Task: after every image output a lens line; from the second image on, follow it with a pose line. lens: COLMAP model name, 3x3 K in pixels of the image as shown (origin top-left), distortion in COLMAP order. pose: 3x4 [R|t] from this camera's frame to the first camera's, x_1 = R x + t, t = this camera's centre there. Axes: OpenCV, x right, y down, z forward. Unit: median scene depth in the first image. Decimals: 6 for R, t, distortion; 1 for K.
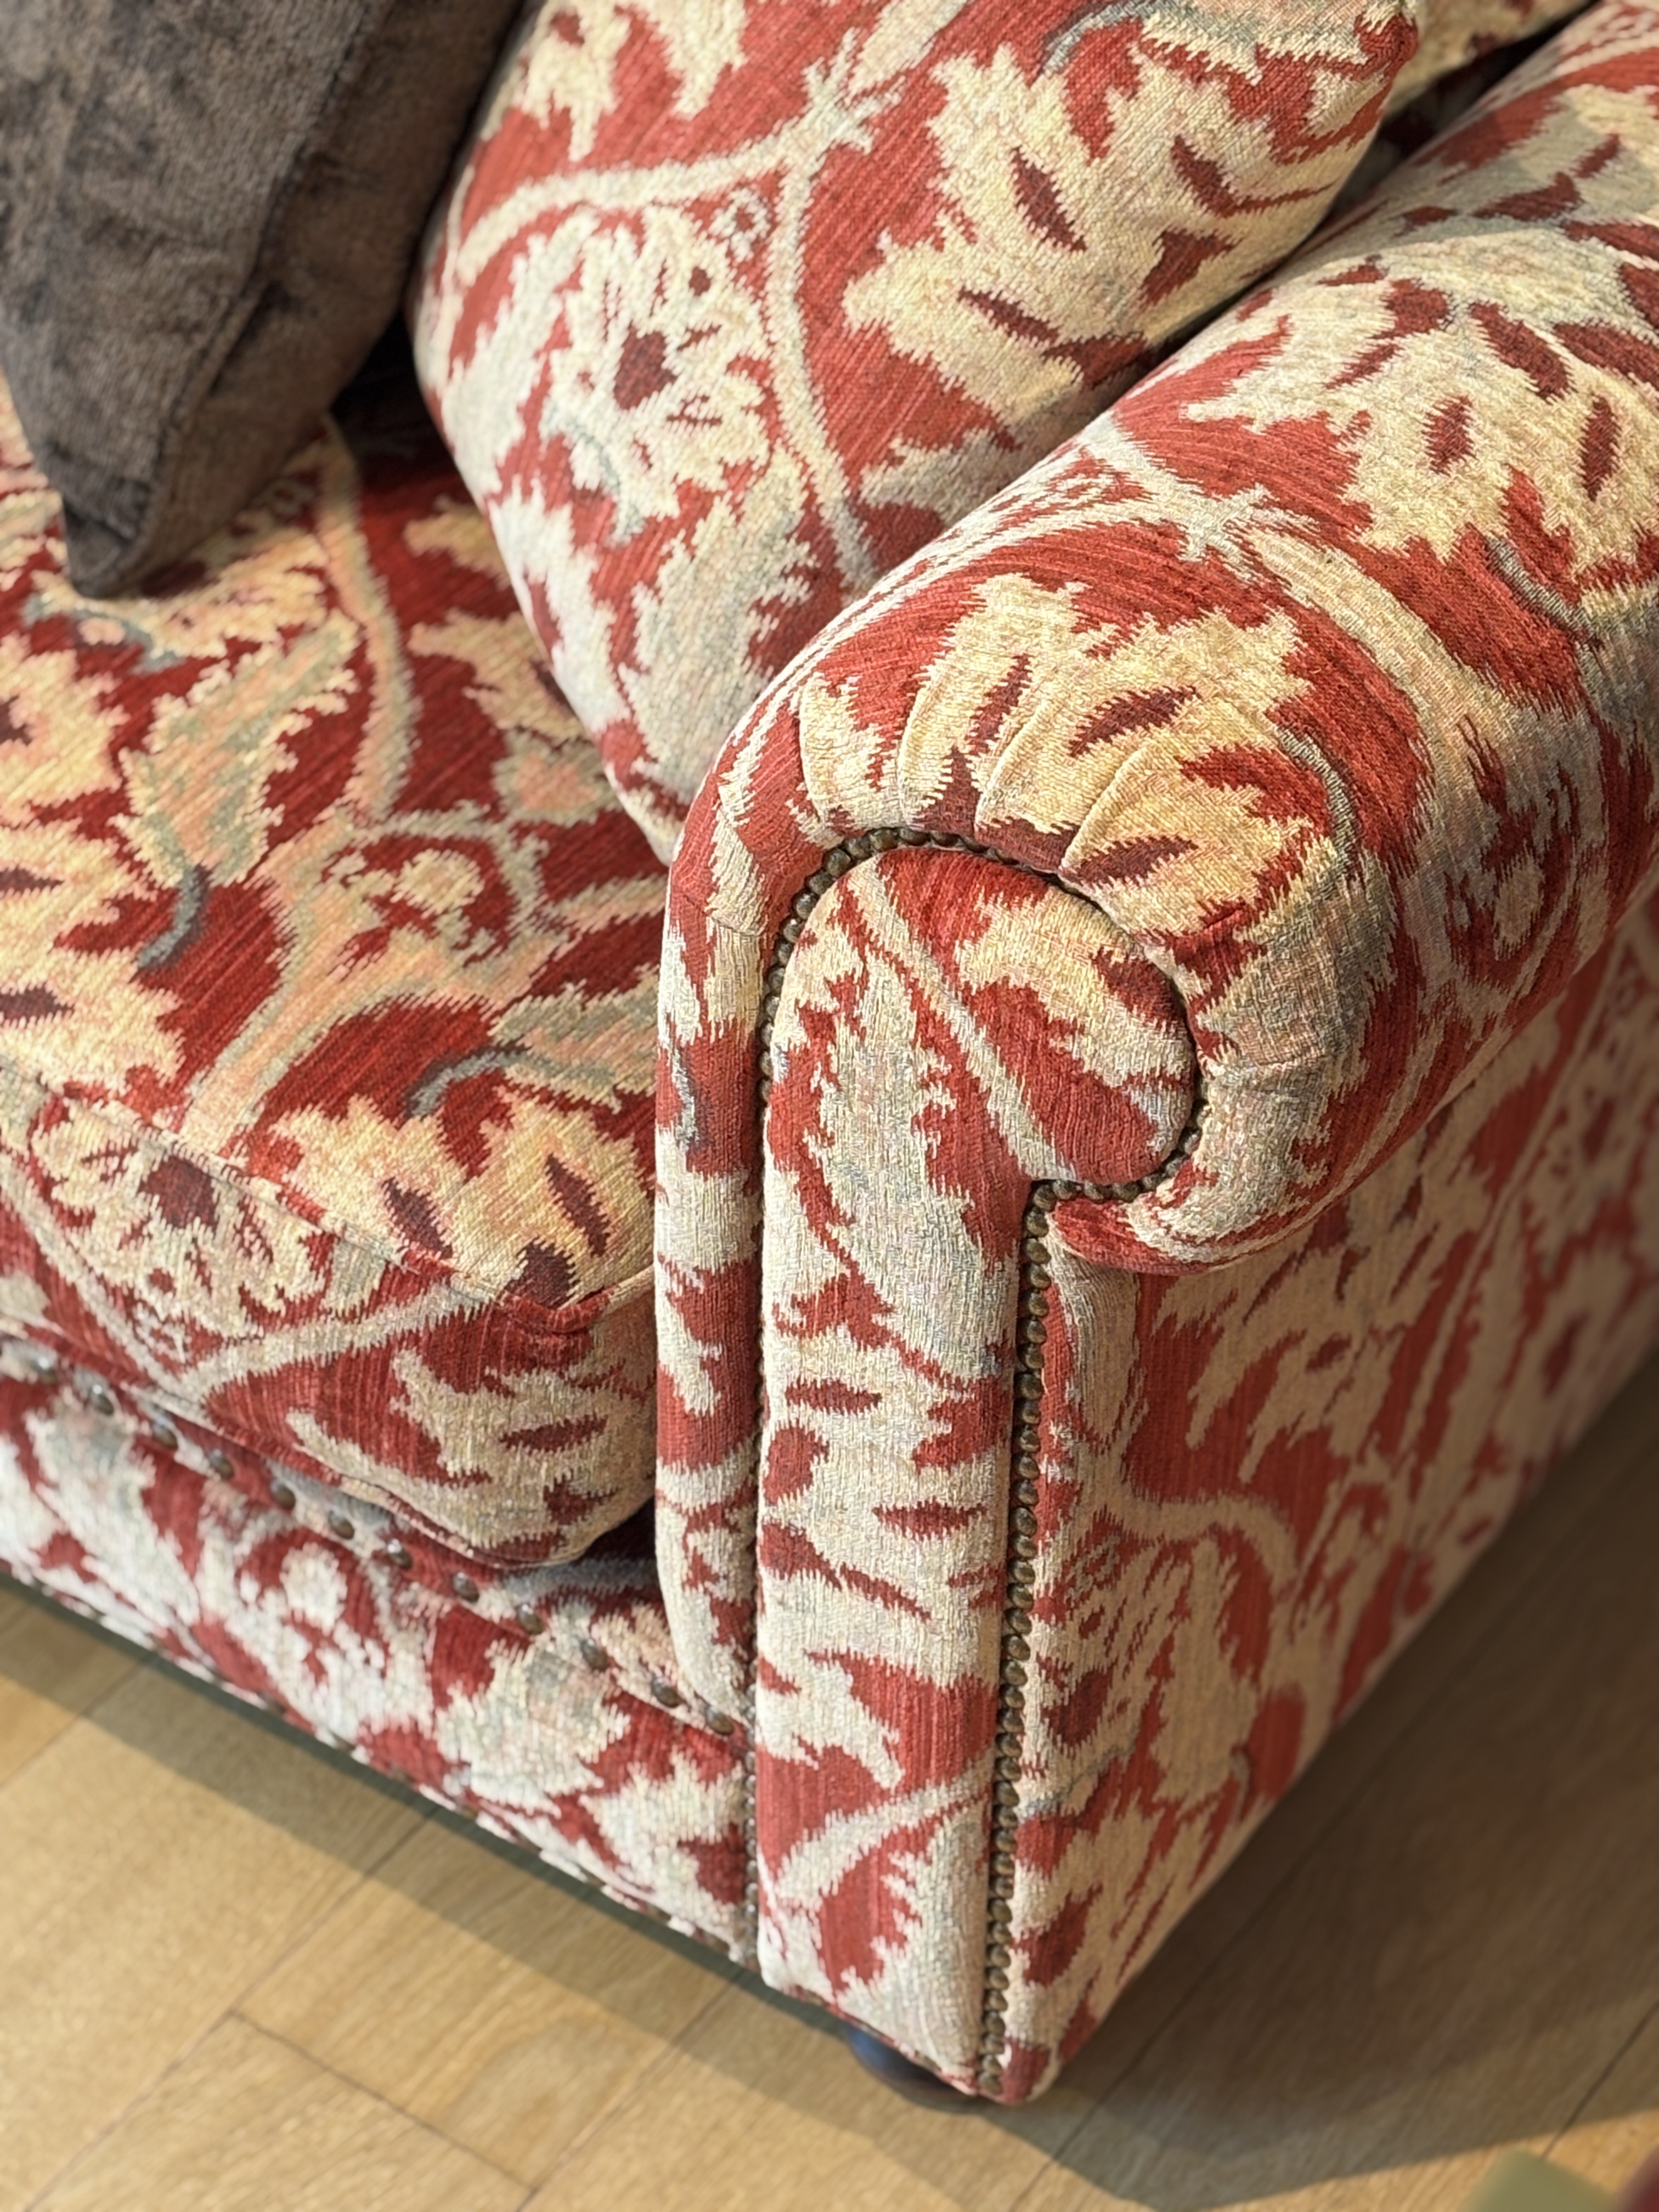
lens RADIAL K [[4989.3, 0, 833.6], [0, 4989.3, 1115.7], [0, 0, 1]] dist [0.177107, 0.000000]
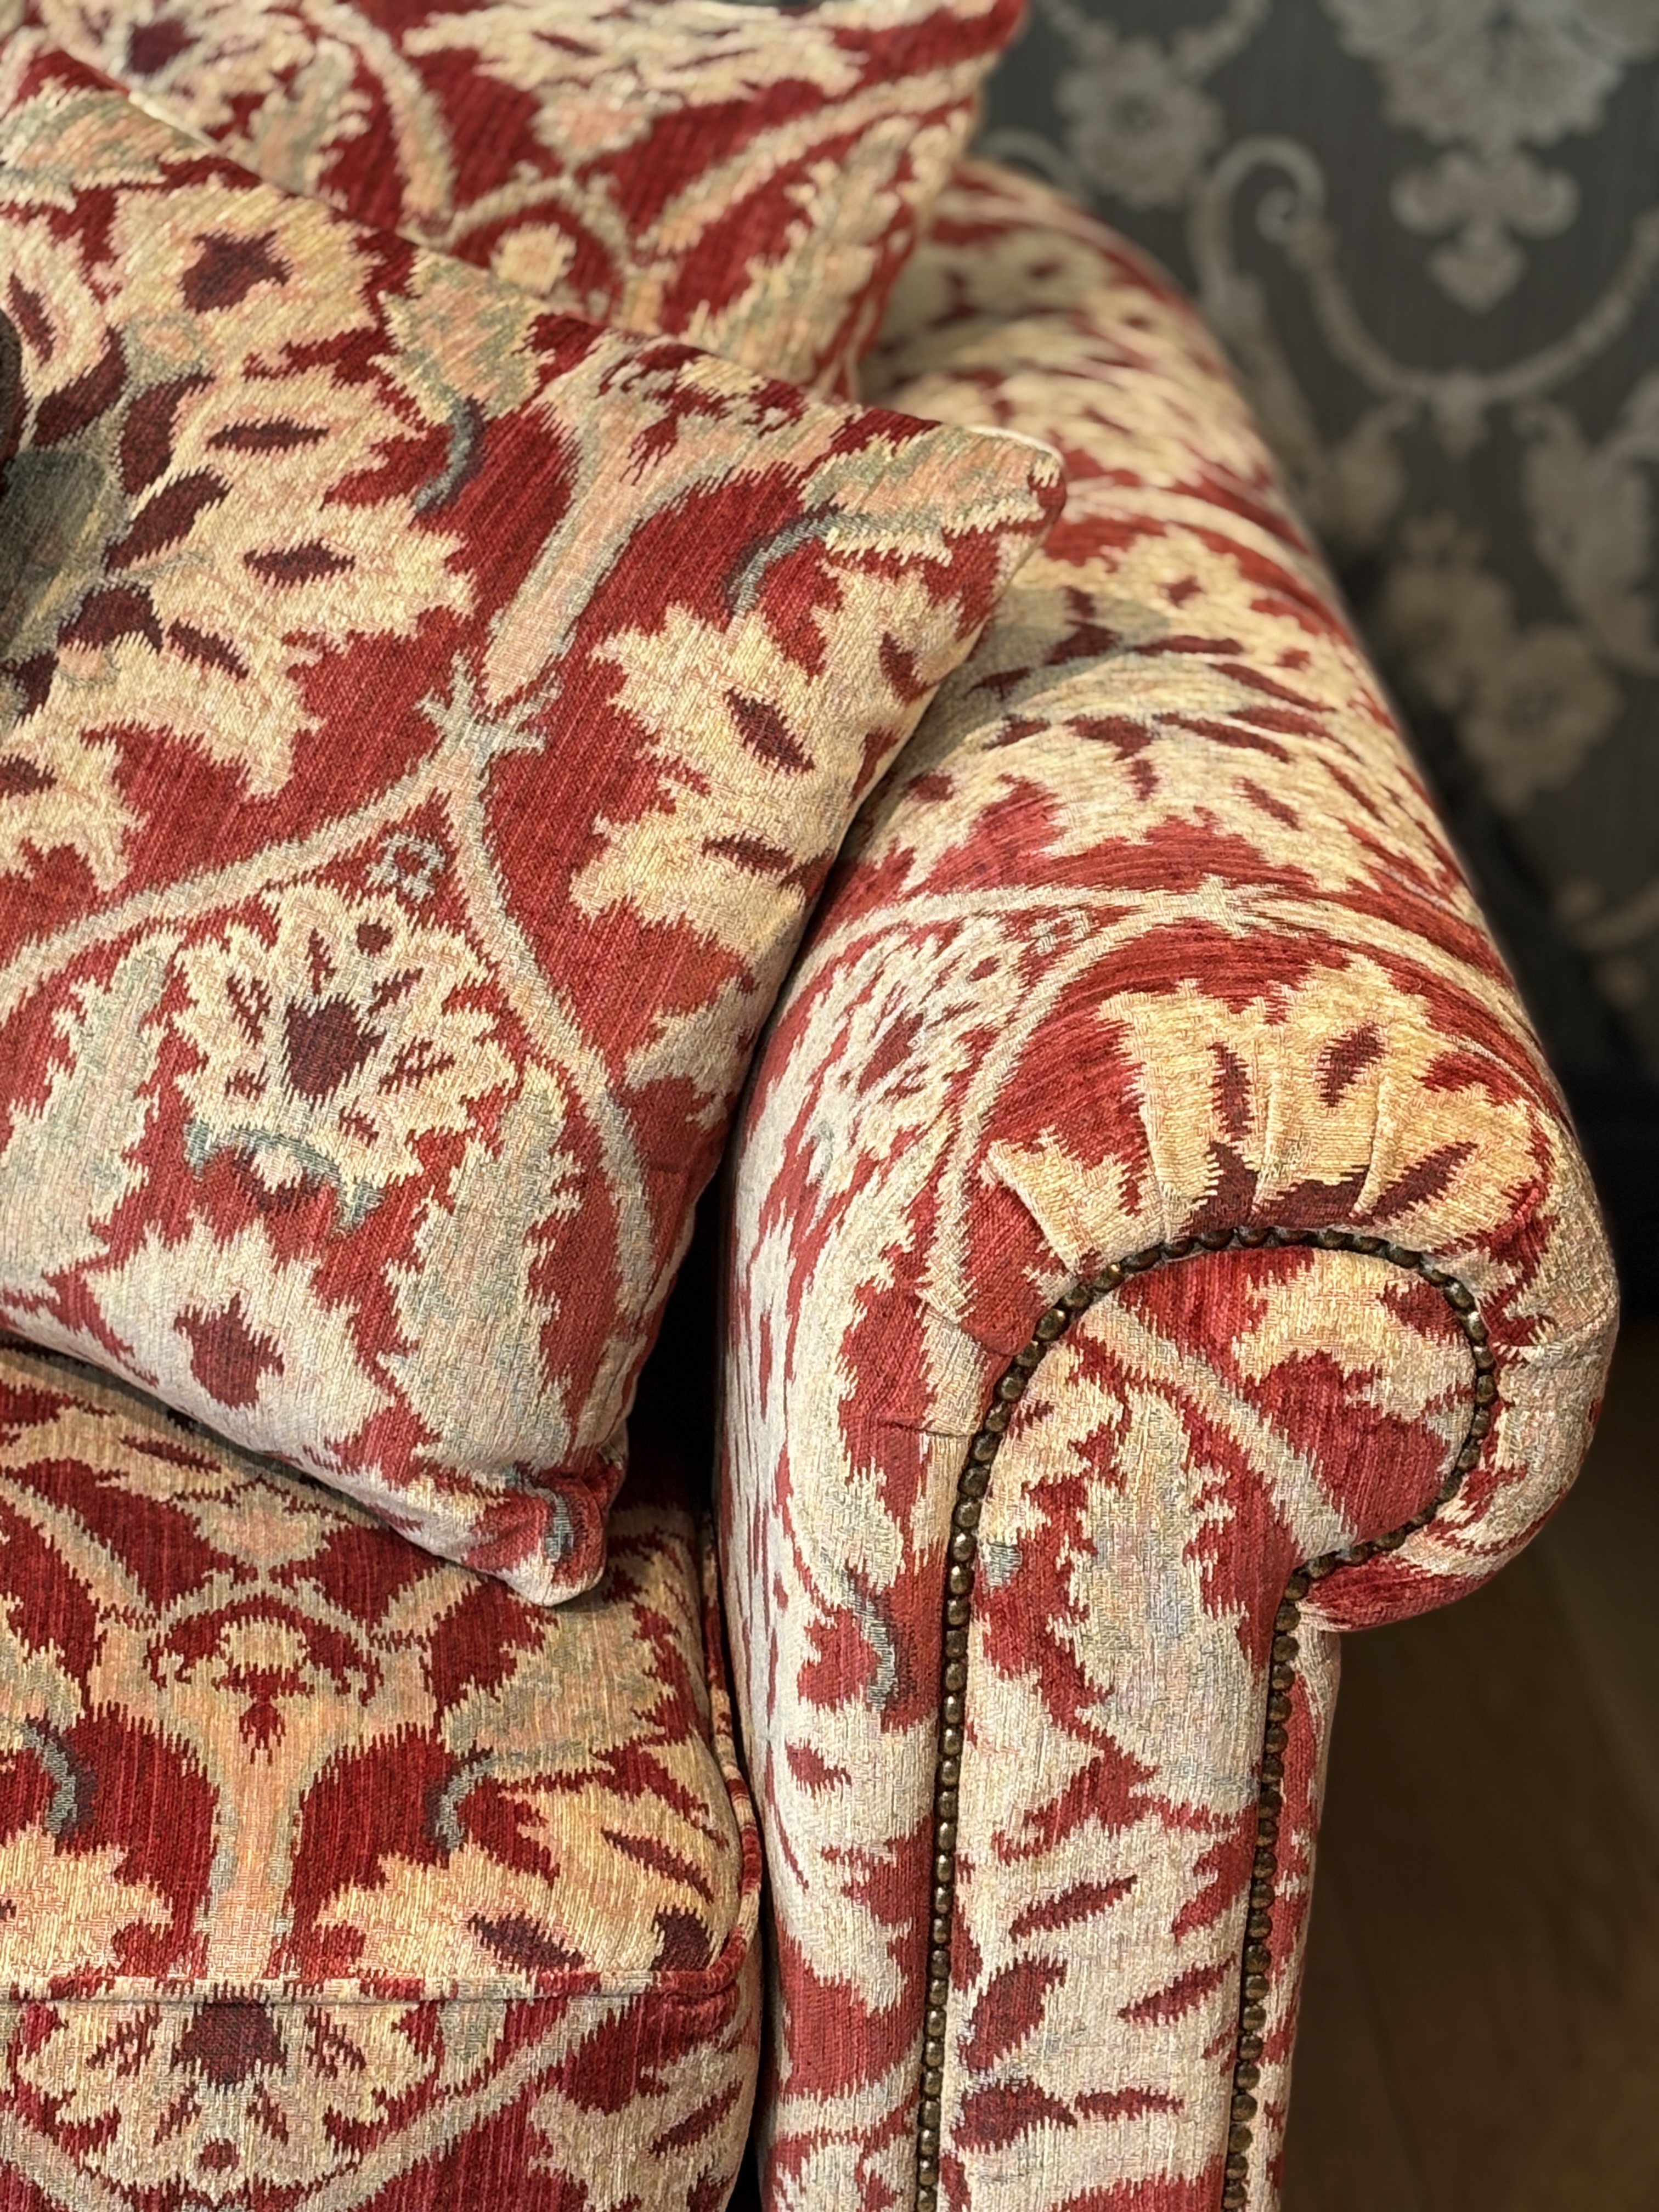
lens RADIAL K [[4989.3, 0, 837.4], [0, 4989.3, 1116.8], [0, 0, 1]] dist [0.177107, 0.000000]
pose [[0.781633, -0.277569, 0.558574, -0.511114], [0.385465, 0.919007, -0.082718, -0.020332], [-0.490374, 0.279966, 0.825320, 0.170562]]
